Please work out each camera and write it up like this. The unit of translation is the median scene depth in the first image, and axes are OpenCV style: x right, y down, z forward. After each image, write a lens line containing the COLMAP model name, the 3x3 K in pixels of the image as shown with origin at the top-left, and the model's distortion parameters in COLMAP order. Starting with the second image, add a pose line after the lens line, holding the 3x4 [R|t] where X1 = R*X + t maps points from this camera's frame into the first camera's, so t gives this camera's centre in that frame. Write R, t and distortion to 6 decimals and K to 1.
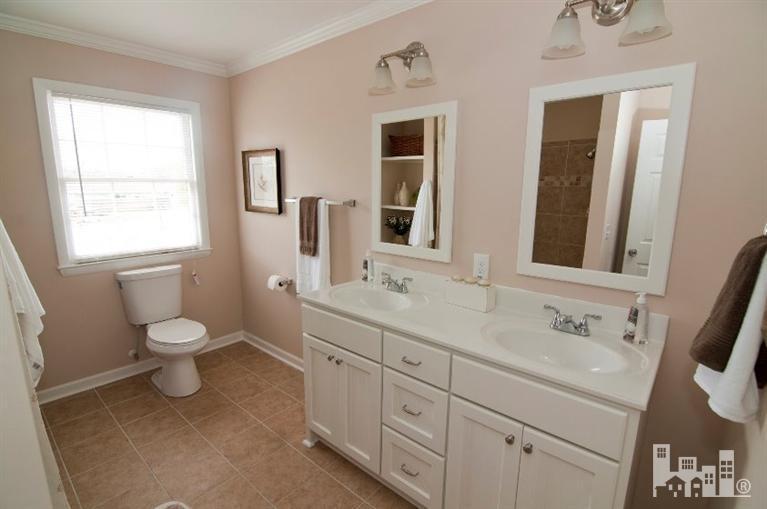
lens RADIAL K [[366.0, 0, 381.9], [0, 366.0, 258.3], [0, 0, 1]] dist [-0.002124, -0.014660]
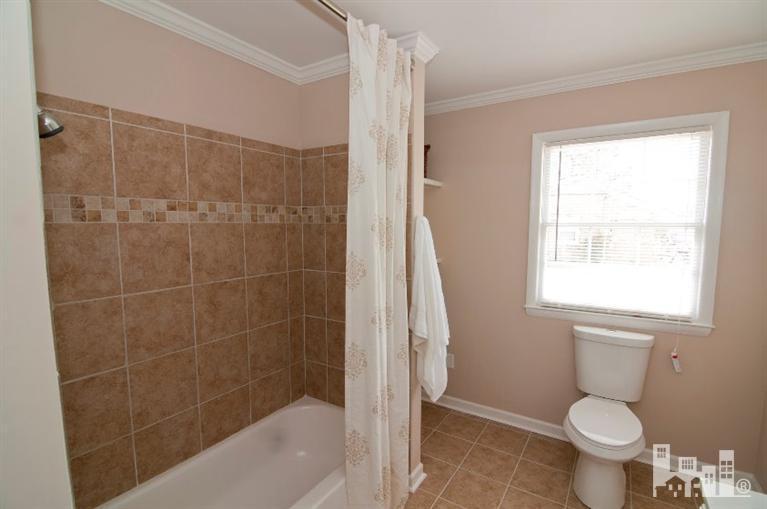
lens RADIAL K [[366.0, 0, 381.9], [0, 366.0, 258.3], [0, 0, 1]] dist [-0.002124, -0.014660]
pose [[0.142438, 0.082929, -0.986324, 0.090547], [-0.186804, 0.980829, 0.055490, -0.085037], [0.972016, 0.176345, 0.155199, 0.361711]]
